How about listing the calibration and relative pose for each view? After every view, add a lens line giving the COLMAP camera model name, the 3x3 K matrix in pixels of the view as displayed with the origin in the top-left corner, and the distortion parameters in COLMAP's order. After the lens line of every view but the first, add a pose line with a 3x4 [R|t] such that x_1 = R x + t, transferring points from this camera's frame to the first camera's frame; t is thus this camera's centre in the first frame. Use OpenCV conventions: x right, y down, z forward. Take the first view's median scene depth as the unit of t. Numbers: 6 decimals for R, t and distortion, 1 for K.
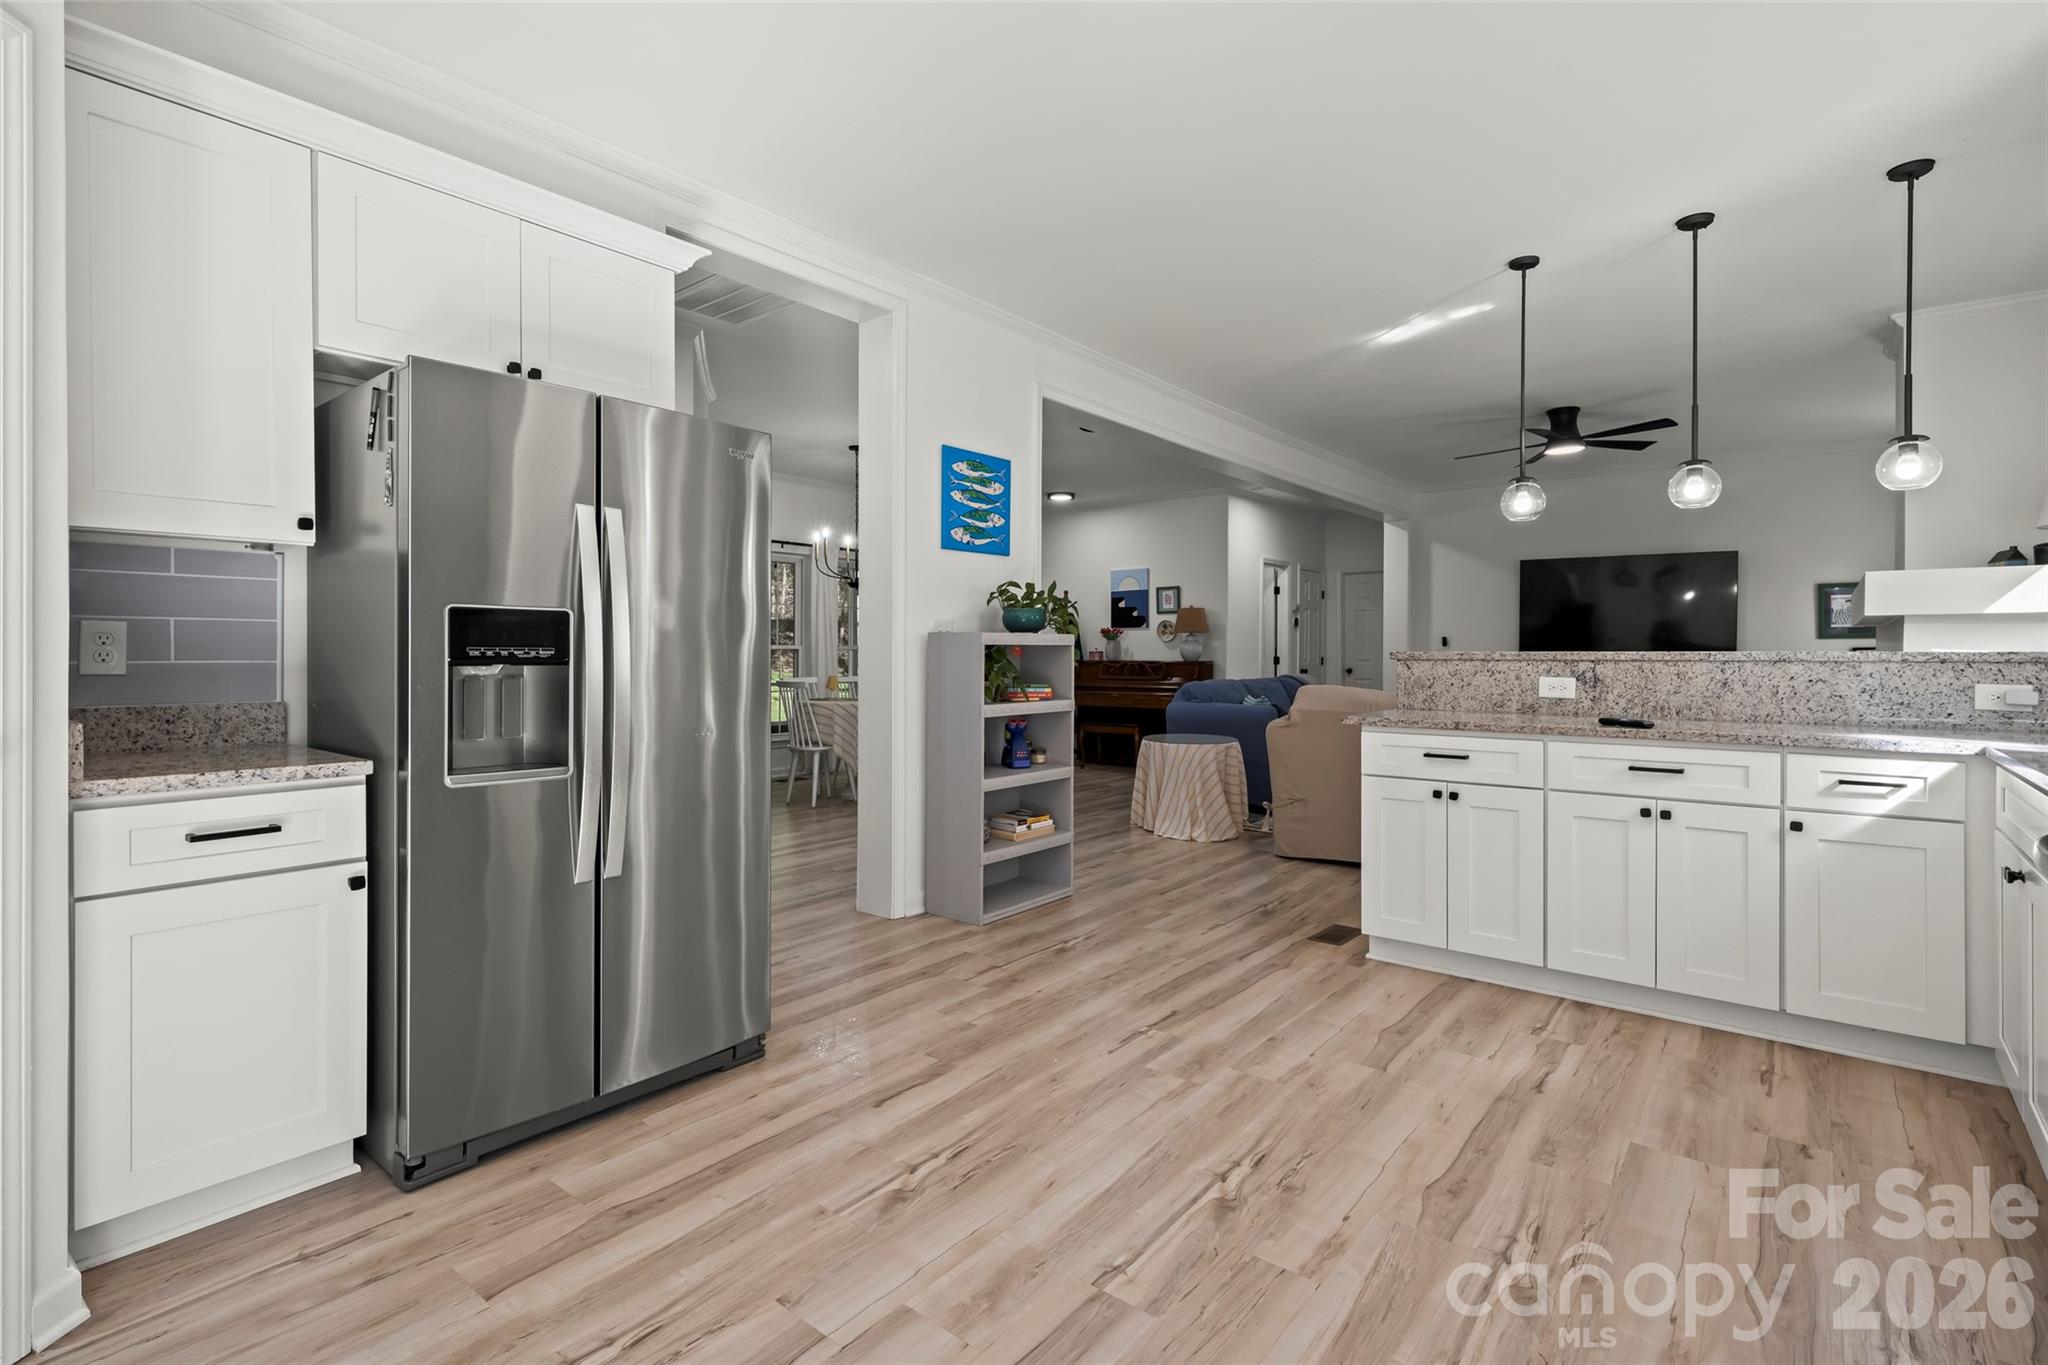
lens RADIAL K [[965.0, 0, 1014.6], [0, 965.0, 648.1], [0, 0, 1]] dist [0.000841, -0.000105]
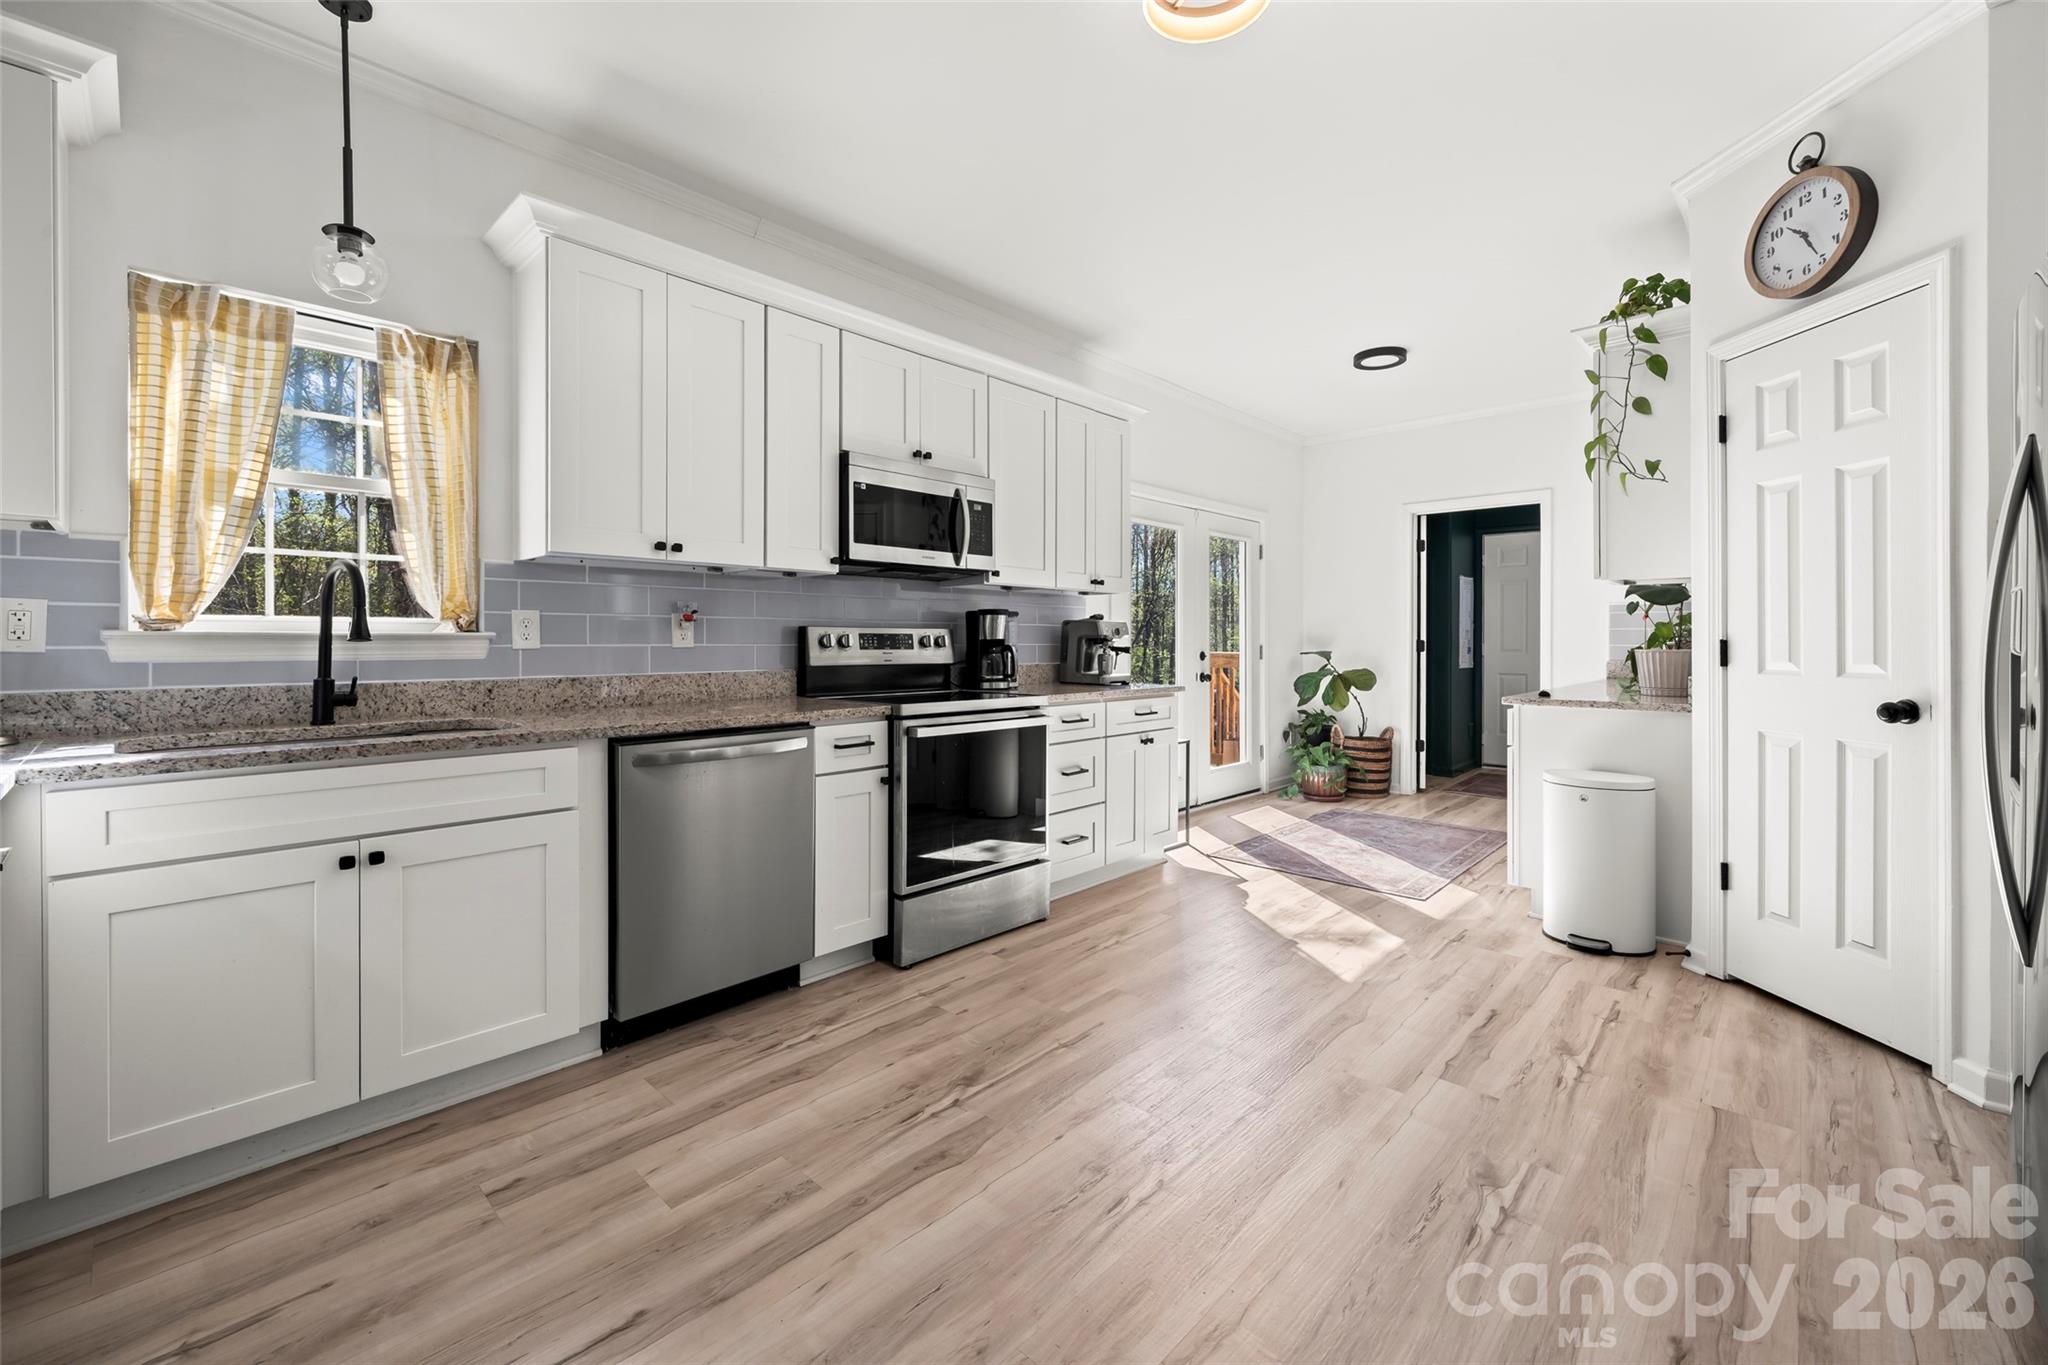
lens RADIAL K [[832.2, 0, 1017.5], [0, 832.2, 644.4], [0, 0, 1]] dist [-0.000831, -0.000130]
pose [[-0.997522, -0.002802, 0.070294, 0.218358], [-0.002895, 0.999995, -0.001216, 0.008663], [-0.070291, -0.001417, -0.997526, 1.331050]]
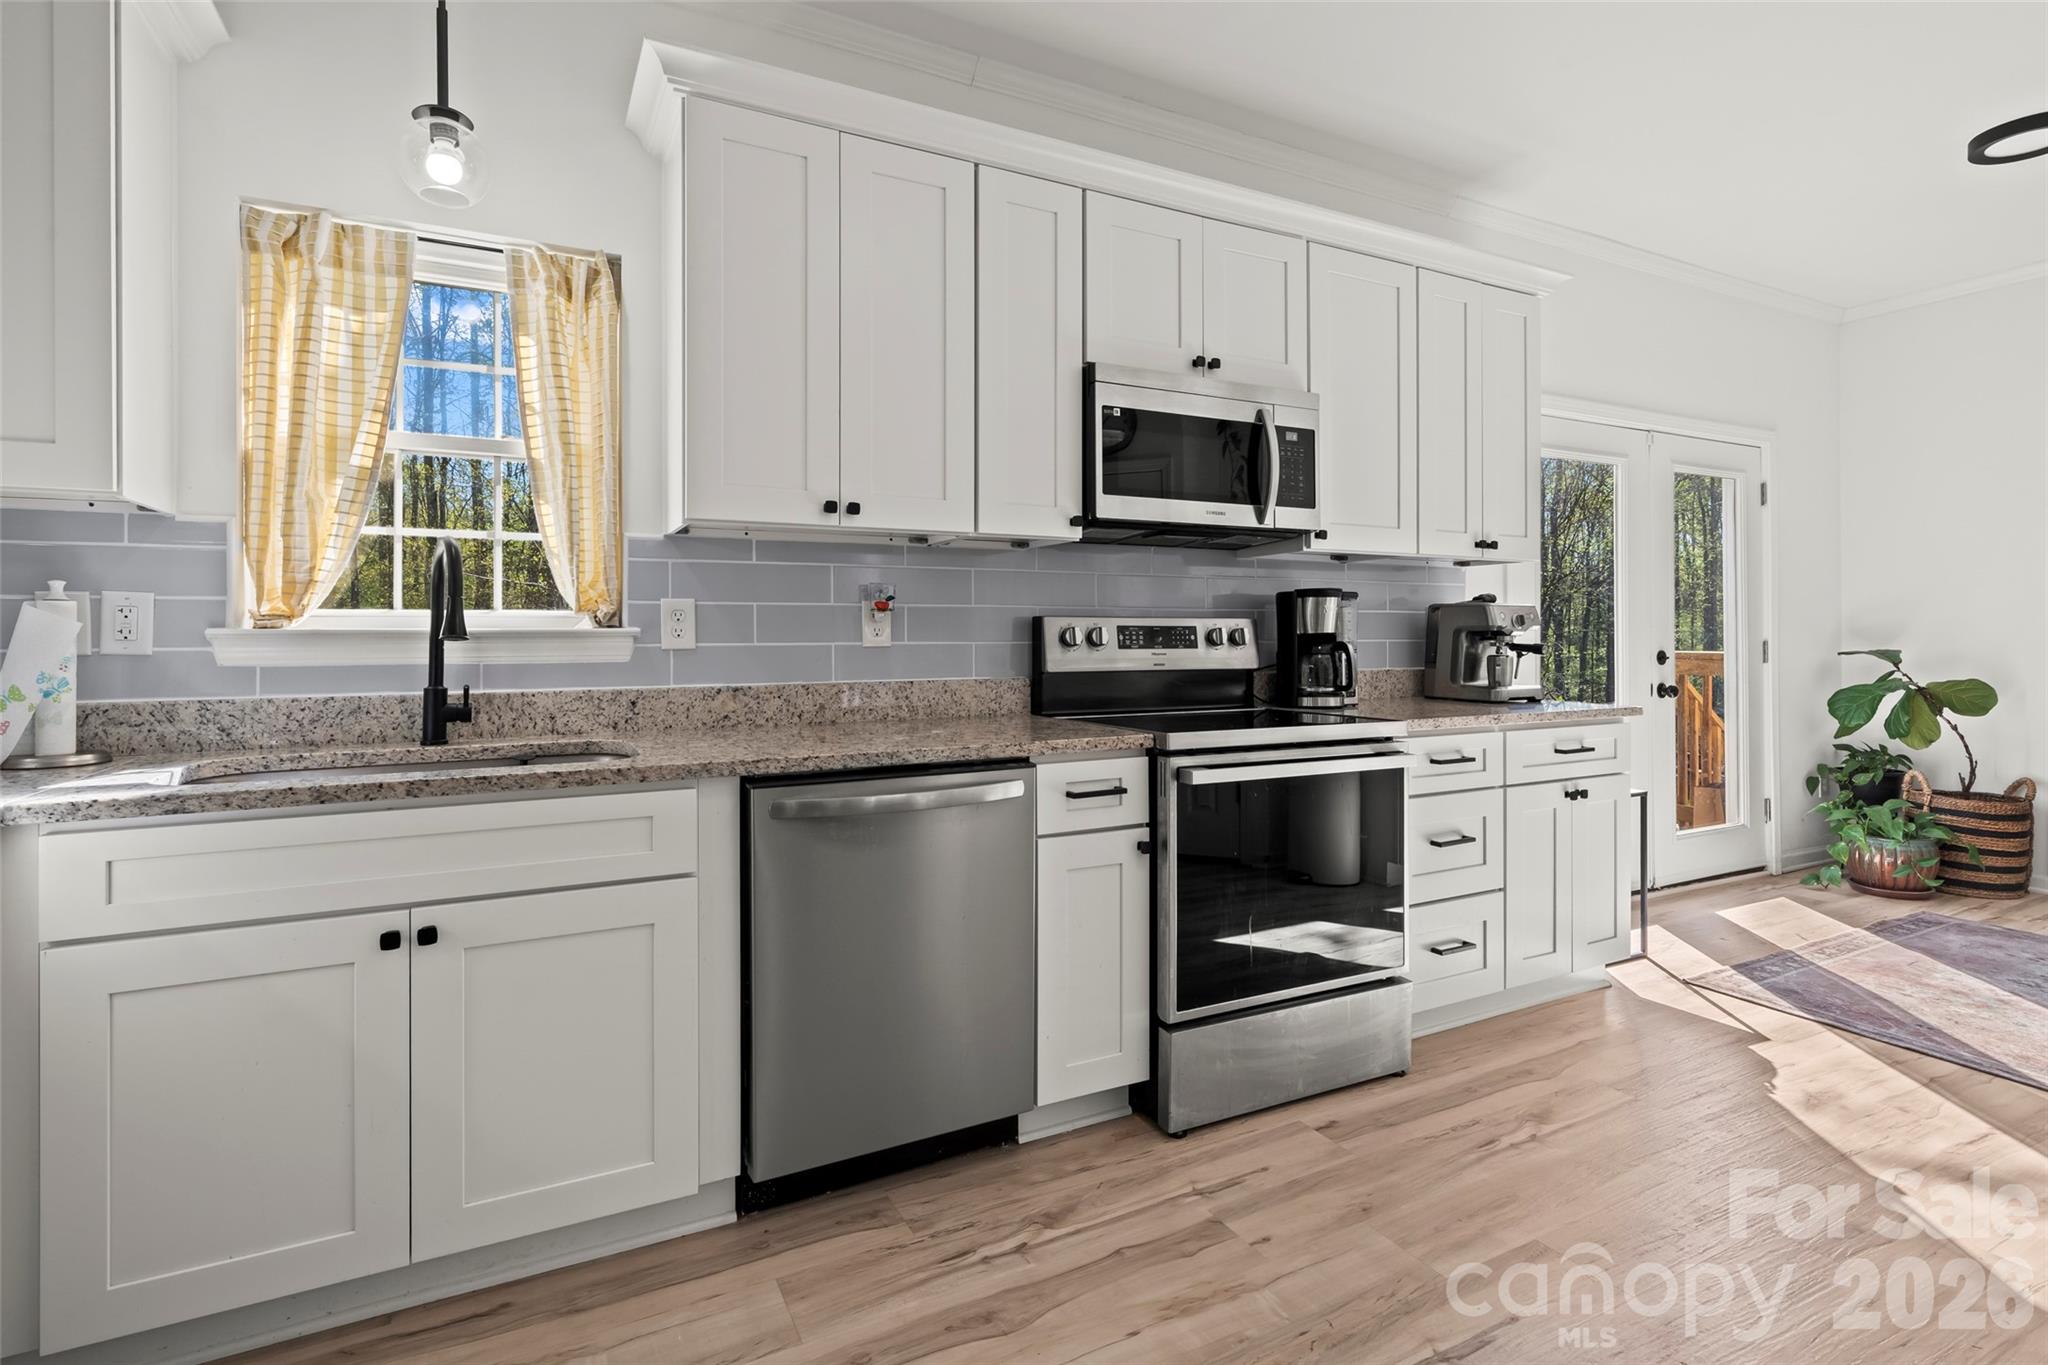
lens RADIAL K [[981.1, 0, 1017.6], [0, 981.1, 633.0], [0, 0, 1]] dist [0.000271, 0.000225]
pose [[-0.918043, 0.002681, 0.396473, 0.228820], [-0.000312, 0.999972, -0.007485, 0.006618], [-0.396482, -0.006995, -0.918016, 1.106436]]
